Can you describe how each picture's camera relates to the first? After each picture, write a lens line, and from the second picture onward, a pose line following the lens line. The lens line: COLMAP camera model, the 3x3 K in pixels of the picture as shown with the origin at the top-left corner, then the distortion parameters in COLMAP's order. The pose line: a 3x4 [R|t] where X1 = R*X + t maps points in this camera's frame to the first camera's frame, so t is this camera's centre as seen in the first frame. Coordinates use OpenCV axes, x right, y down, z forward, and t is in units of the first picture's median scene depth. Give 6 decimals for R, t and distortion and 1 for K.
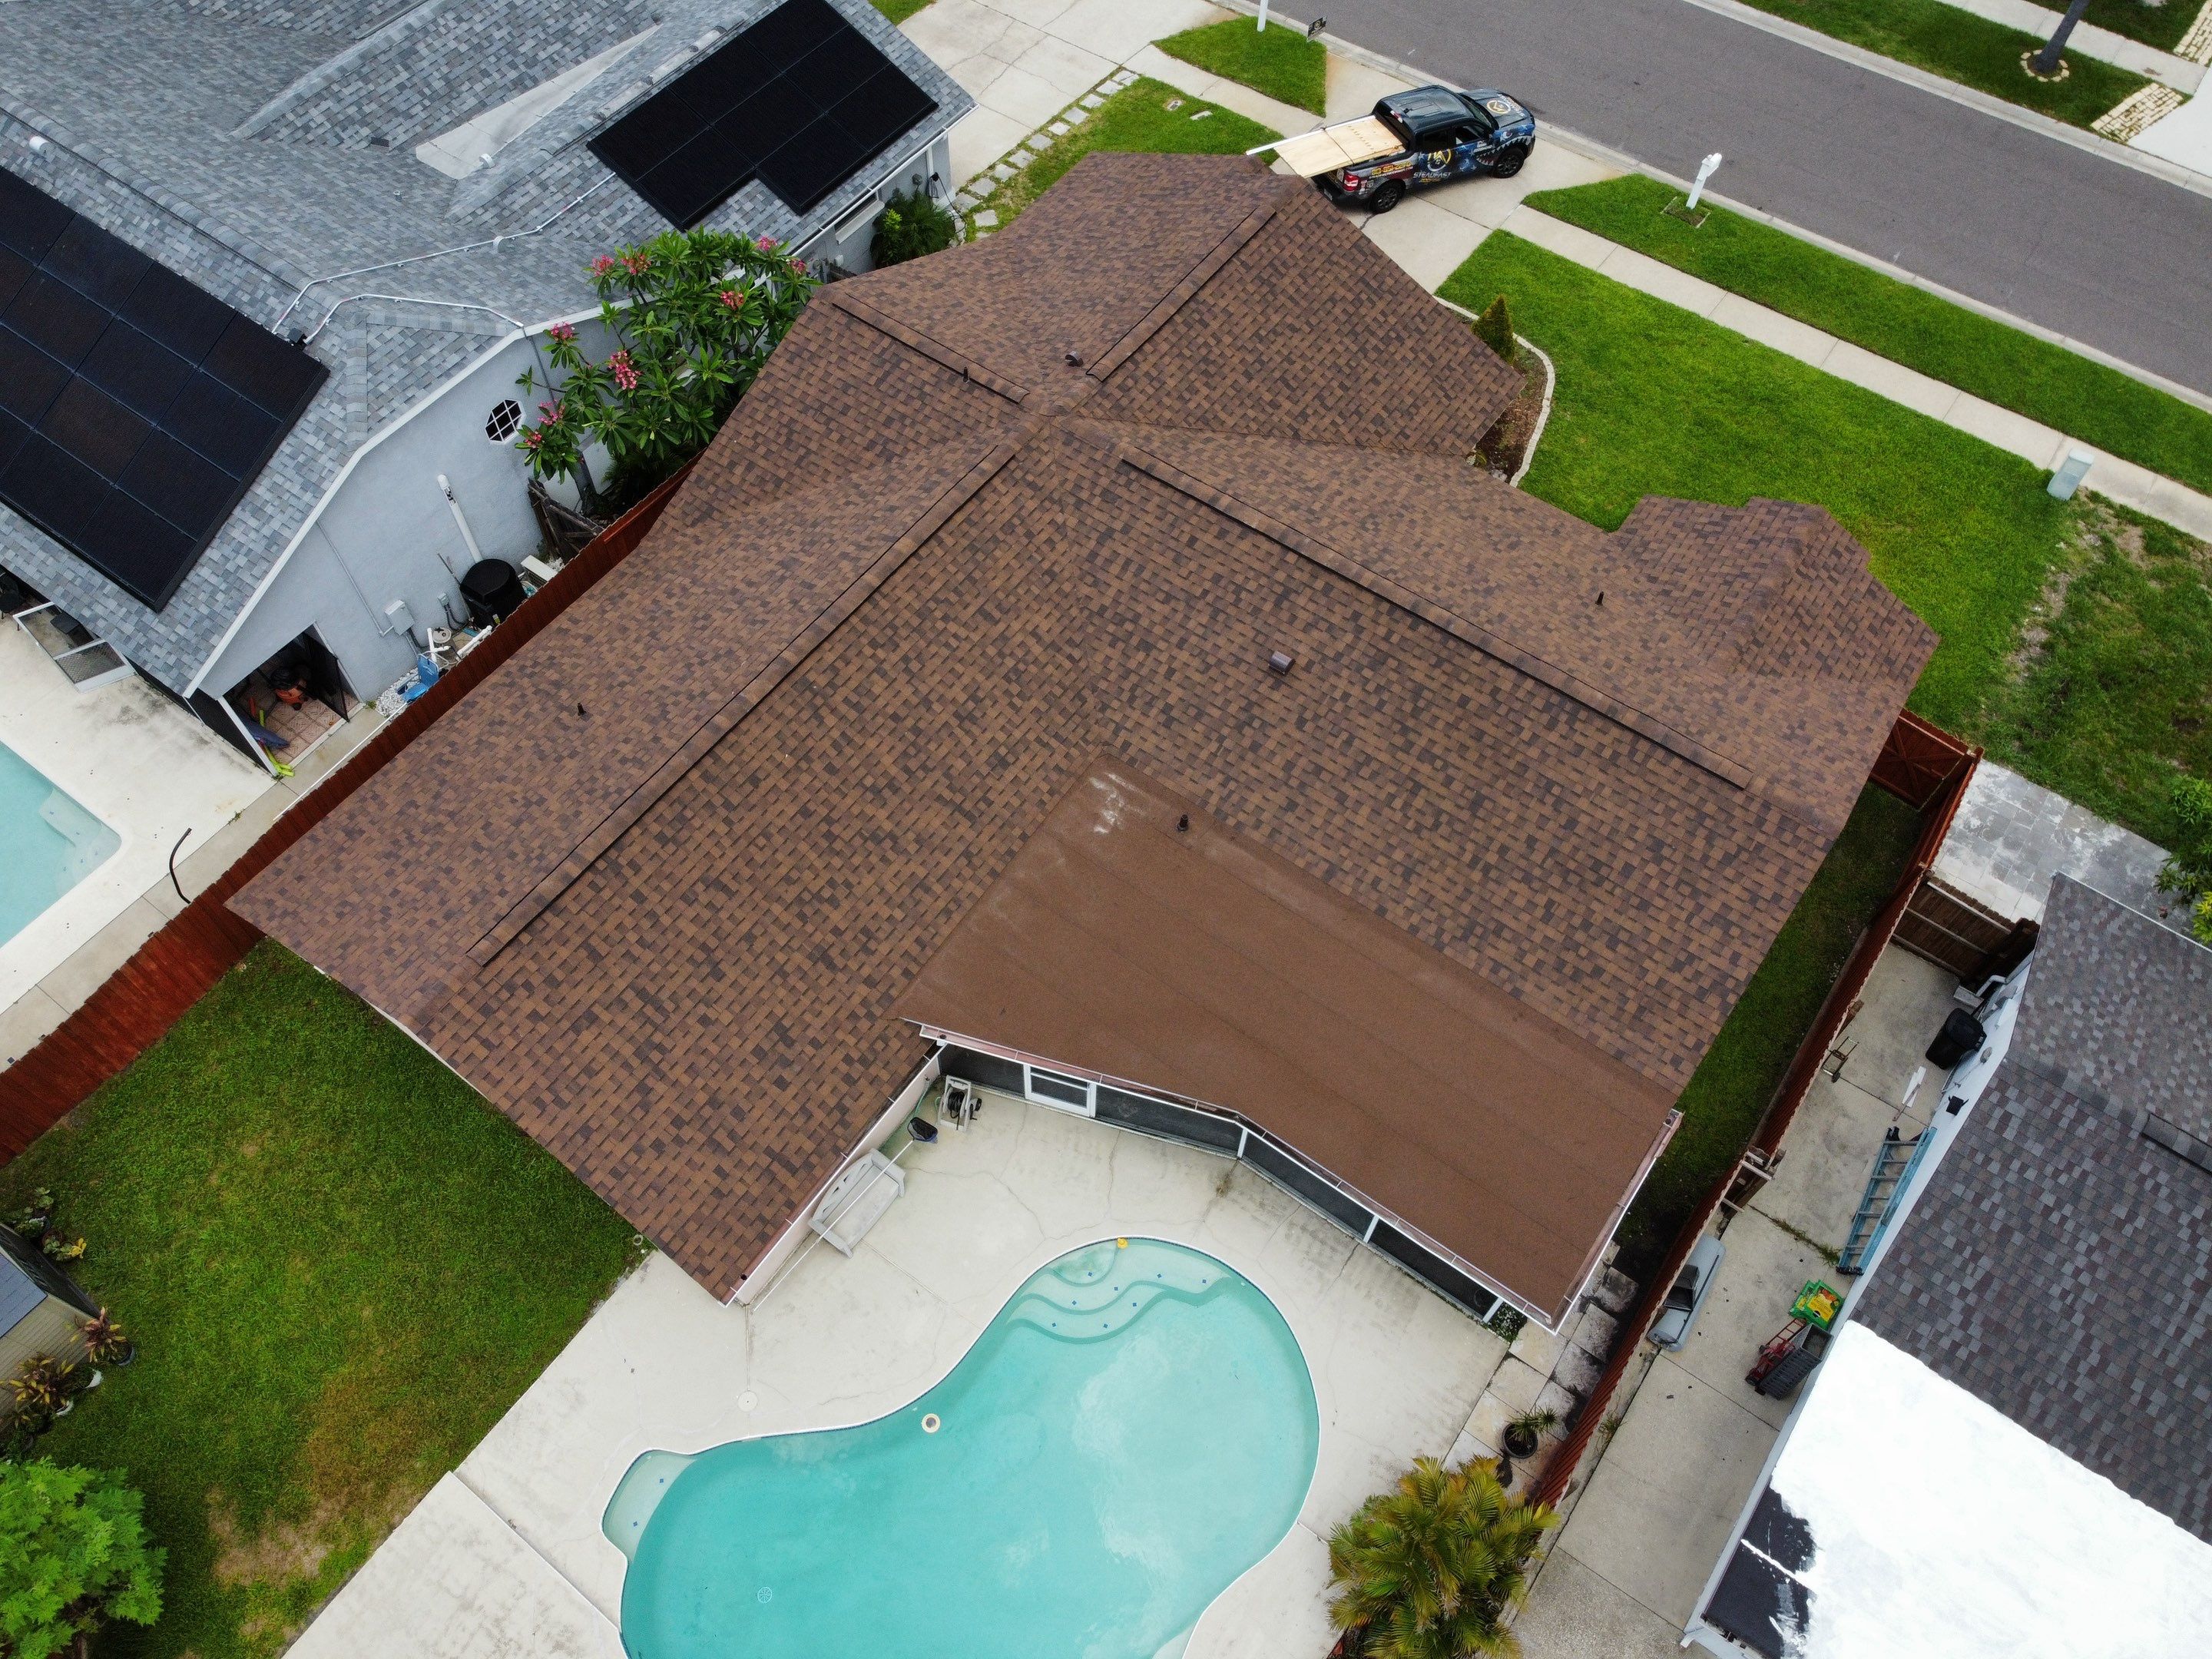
lens RADIAL K [[1675.2, 0, 1077.4], [0, 1675.2, 812.1], [0, 0, 1]] dist [0.011333, -0.018004]
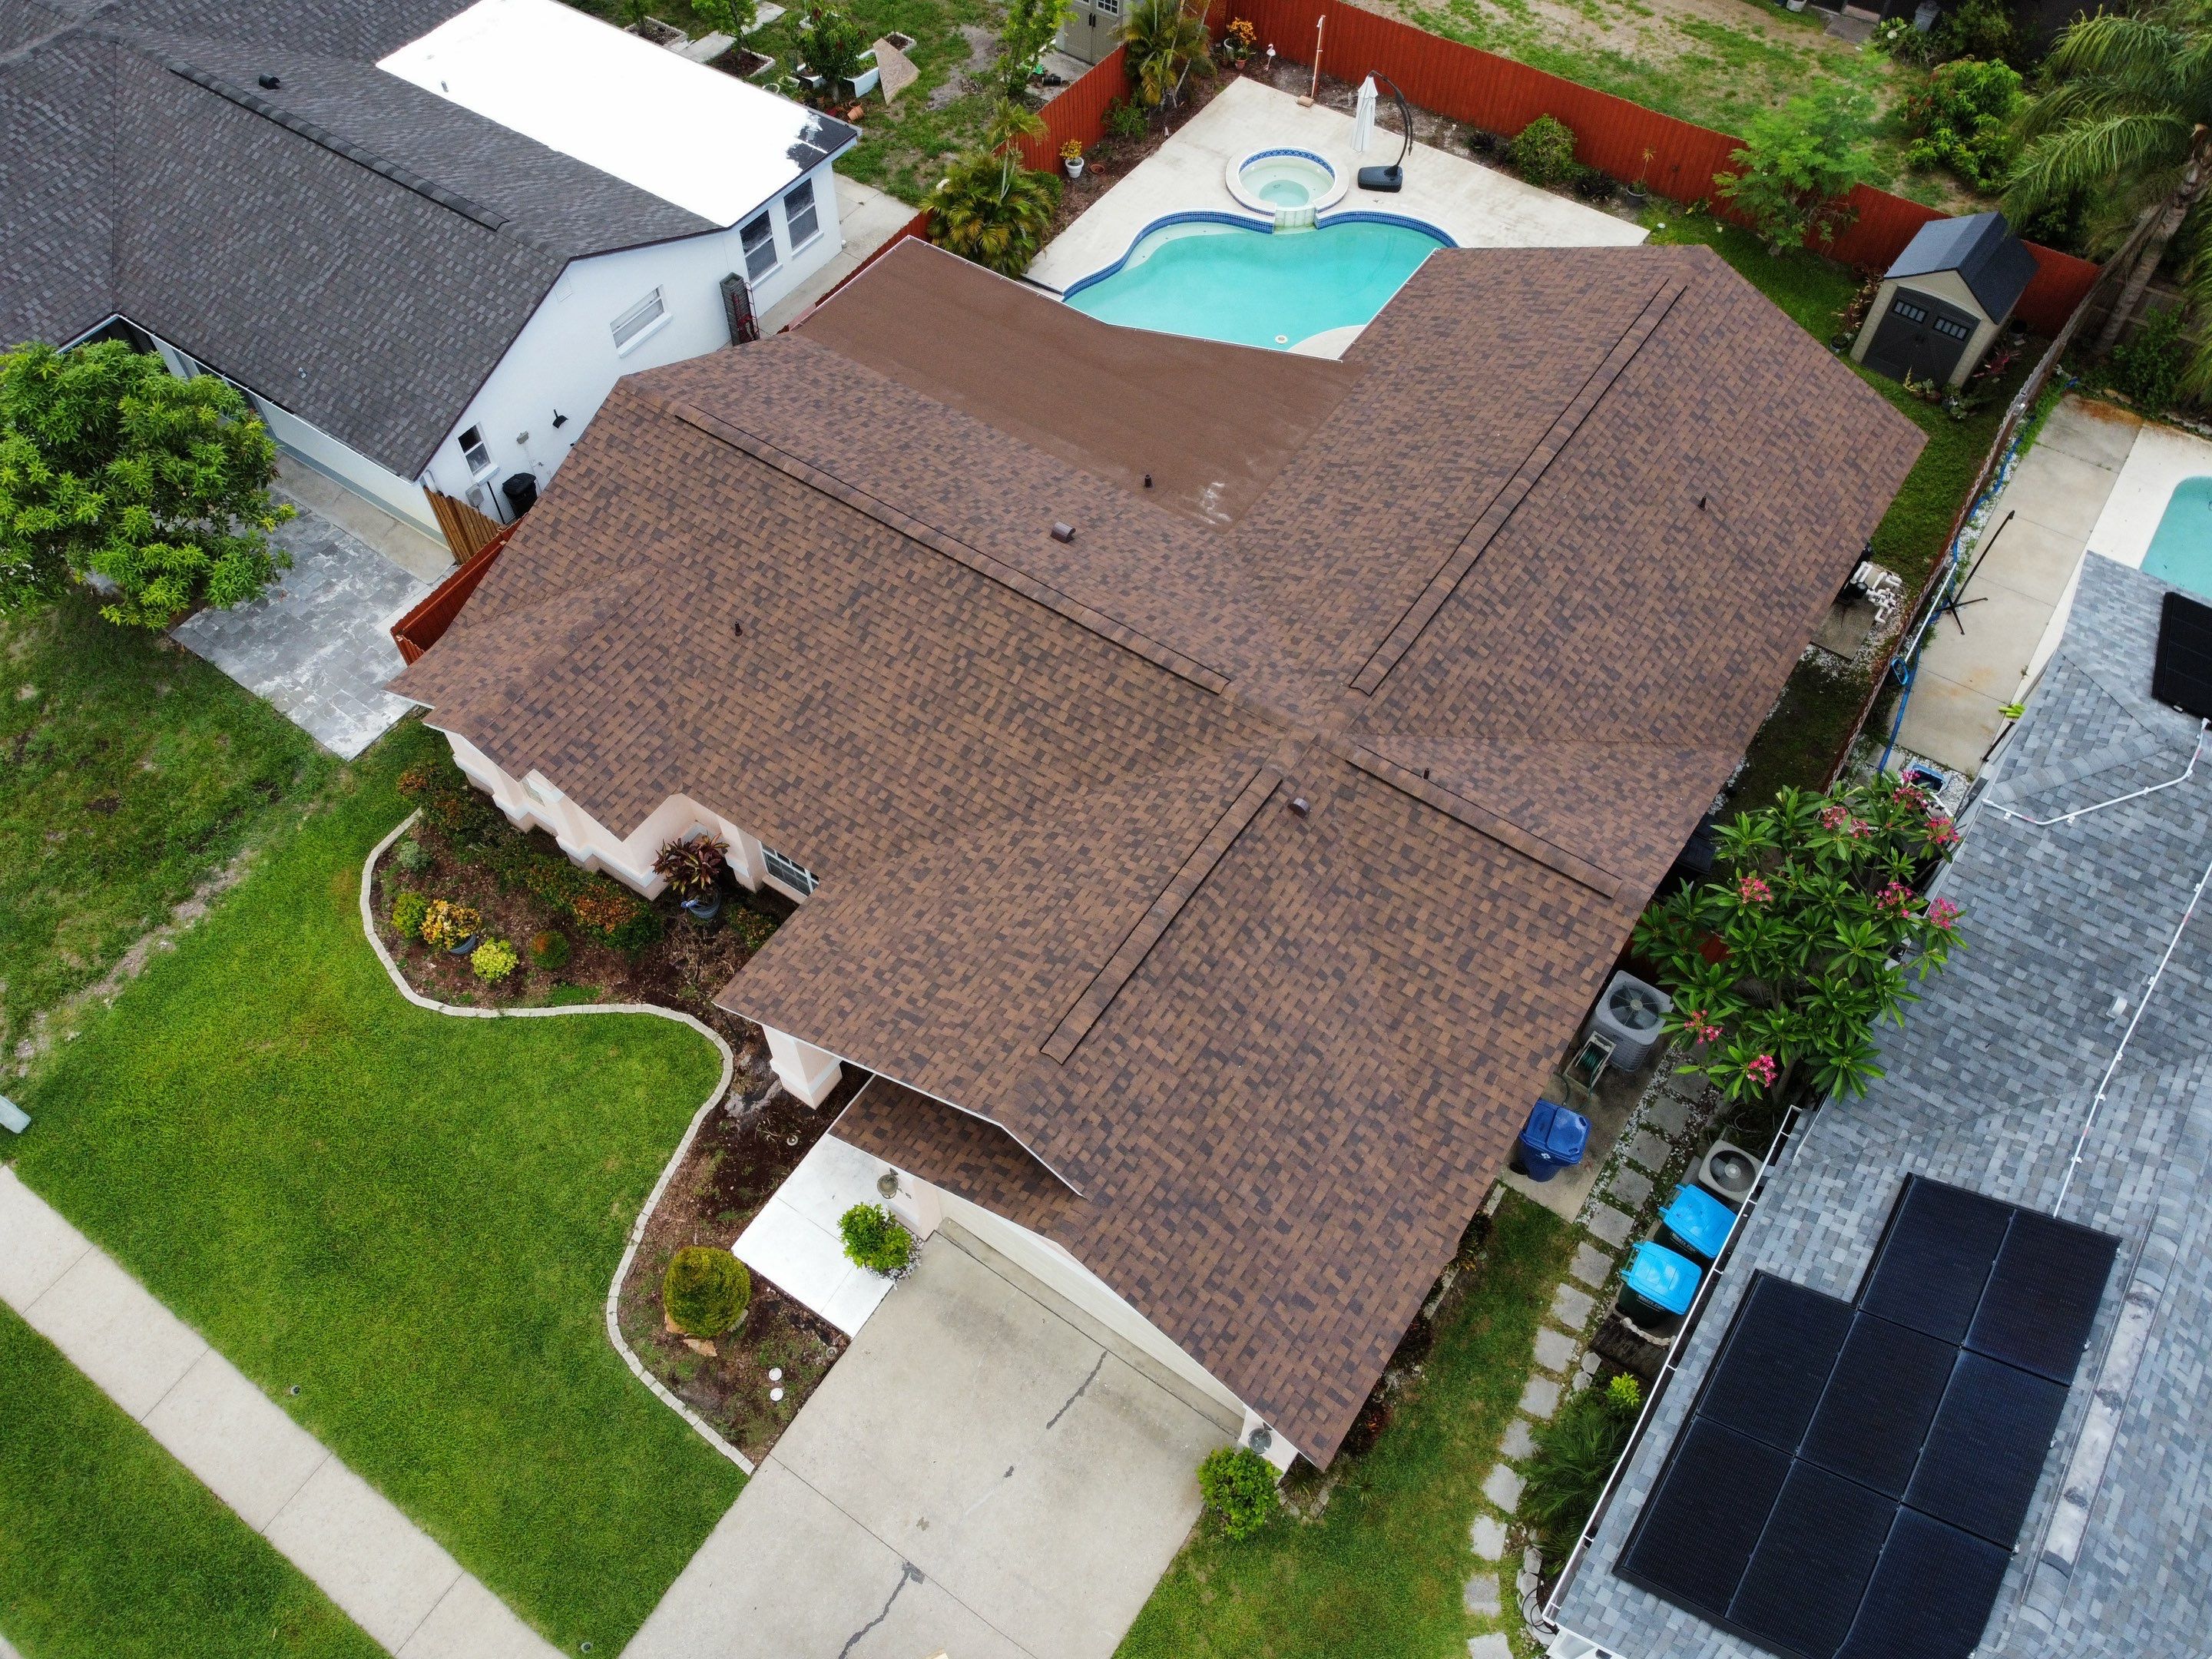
lens RADIAL K [[1675.2, 0, 1079.4], [0, 1675.2, 802.0], [0, 0, 1]] dist [0.011333, -0.018004]
pose [[-0.999721, 0.020095, -0.012387, 0.119766], [-0.018997, -0.373407, 0.927473, -1.059448], [0.014012, 0.927450, 0.373685, 0.706147]]
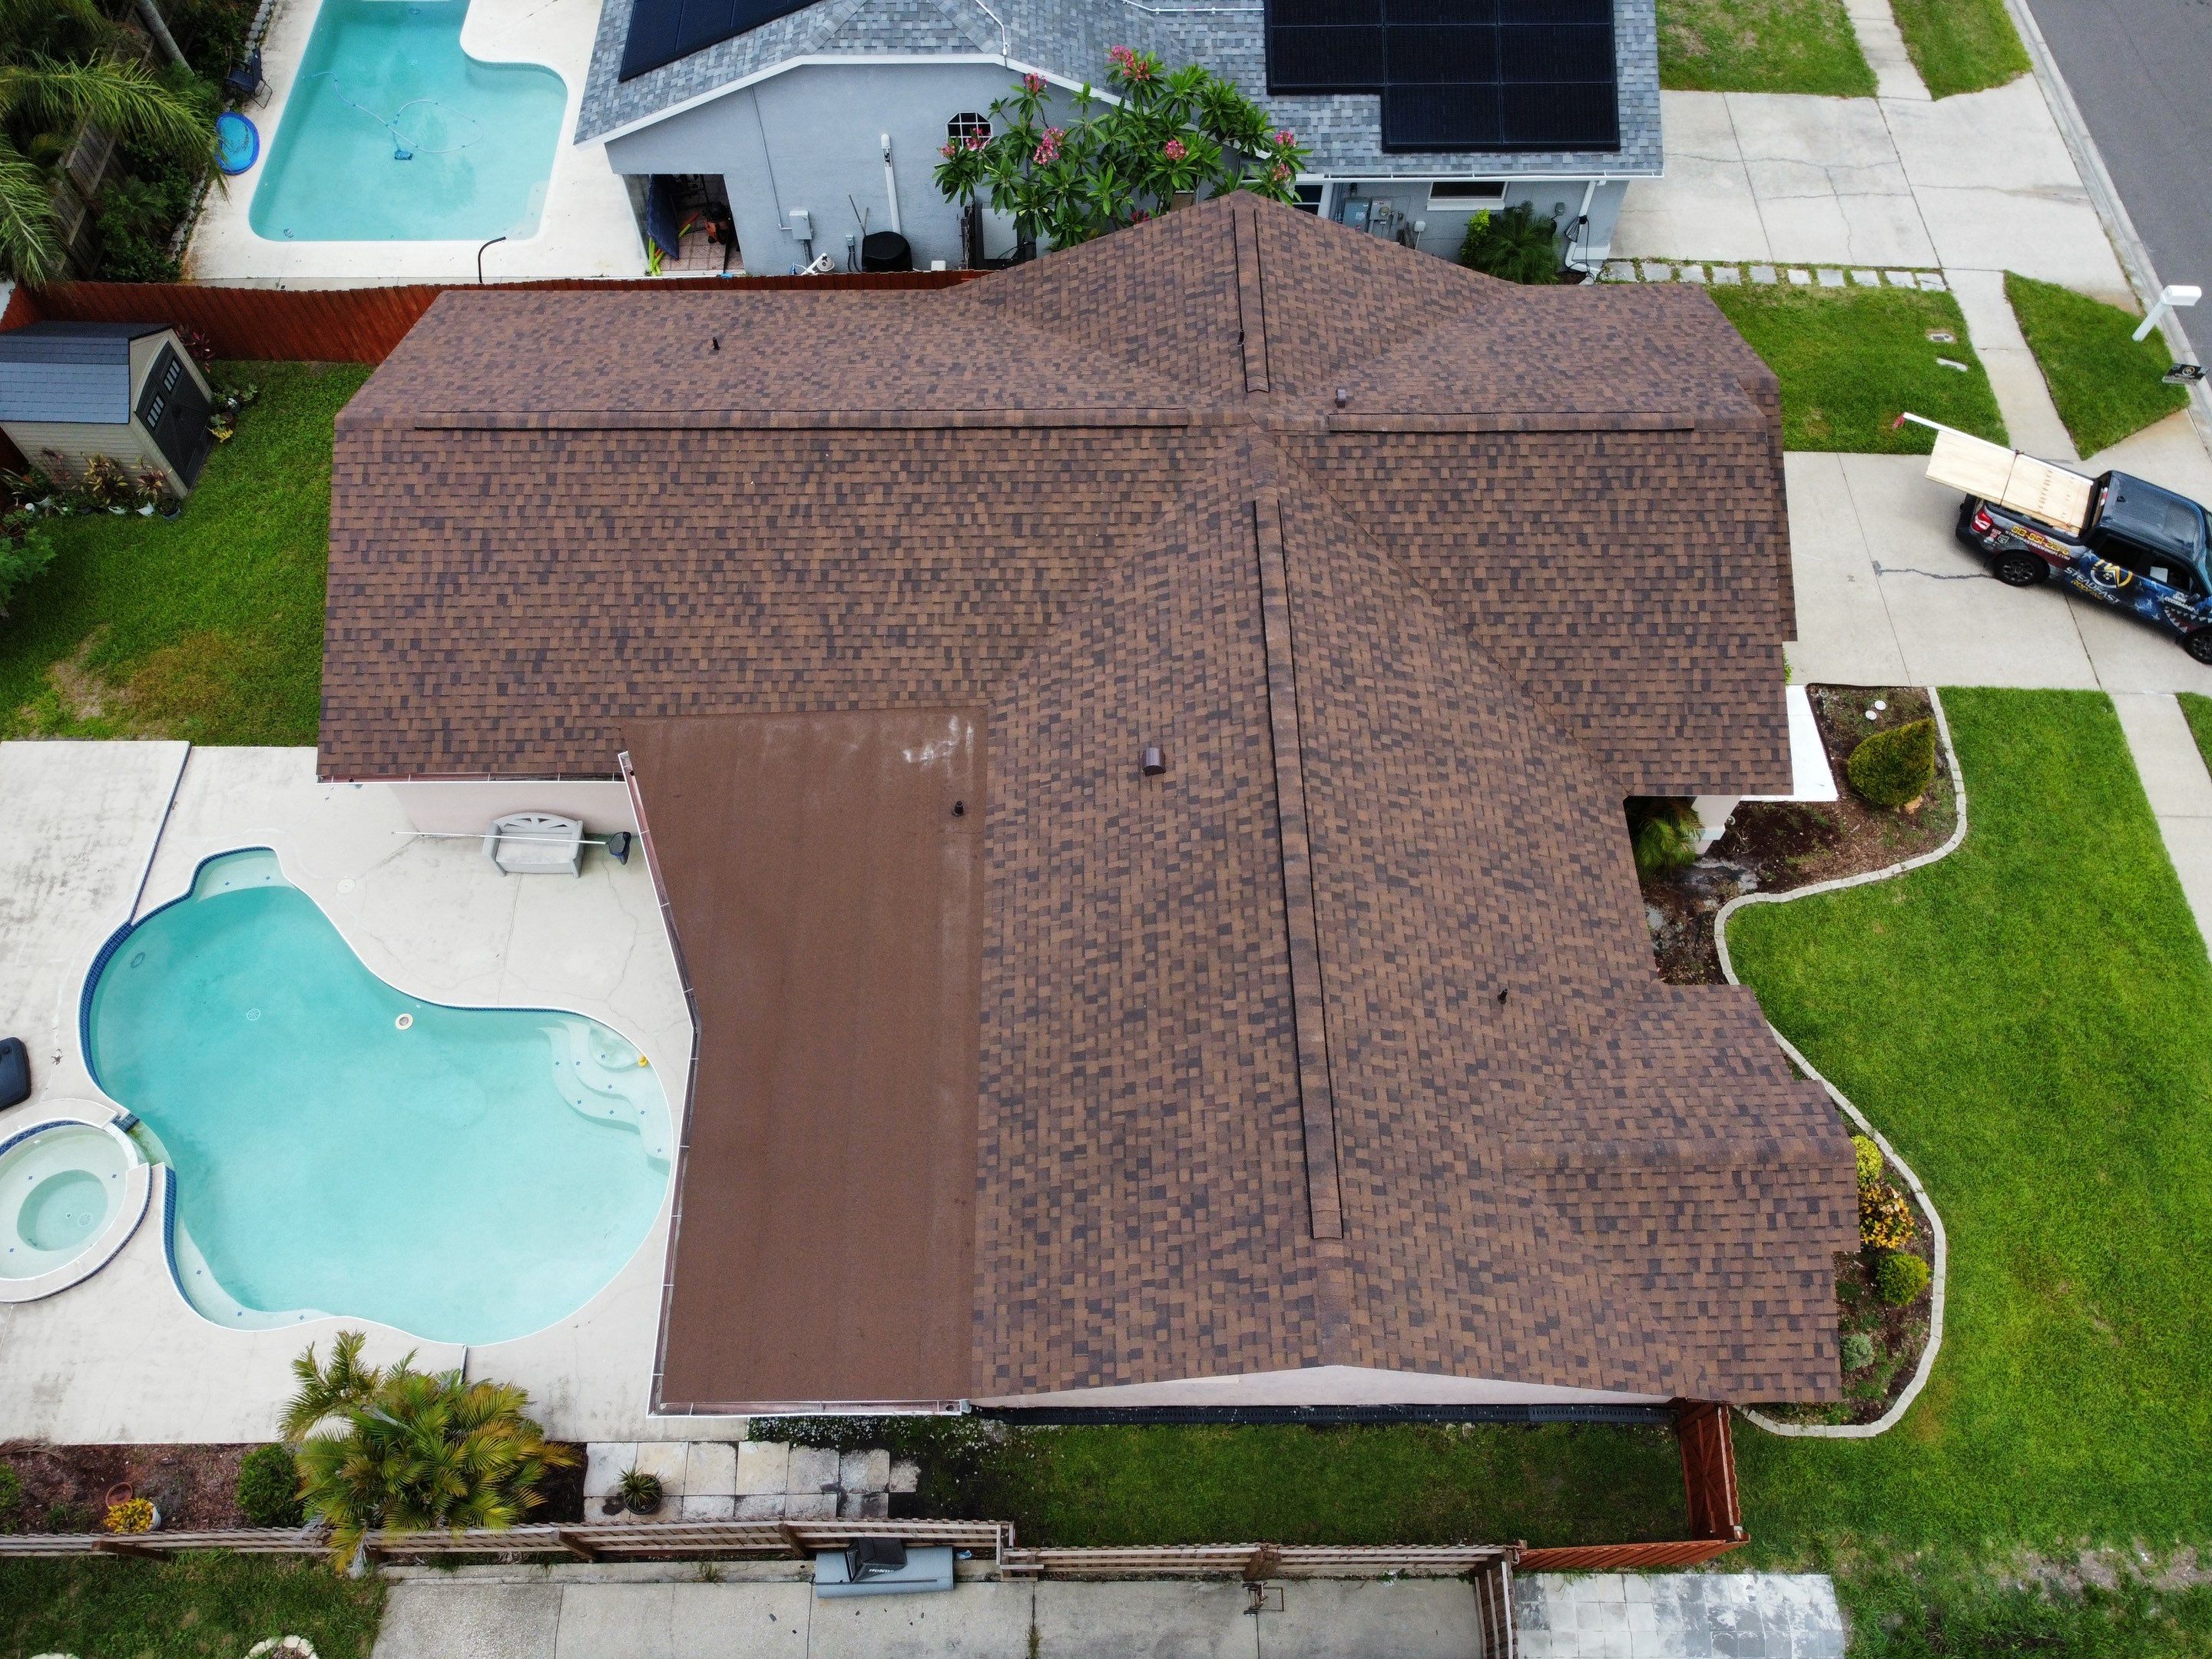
lens RADIAL K [[1675.2, 0, 1075.9], [0, 1675.2, 809.7], [0, 0, 1]] dist [0.011333, -0.018004]
pose [[0.593560, 0.690750, -0.412979, 0.446056], [-0.676307, 0.706268, 0.209273, -0.212597], [0.436229, 0.155084, 0.886371, 0.186450]]
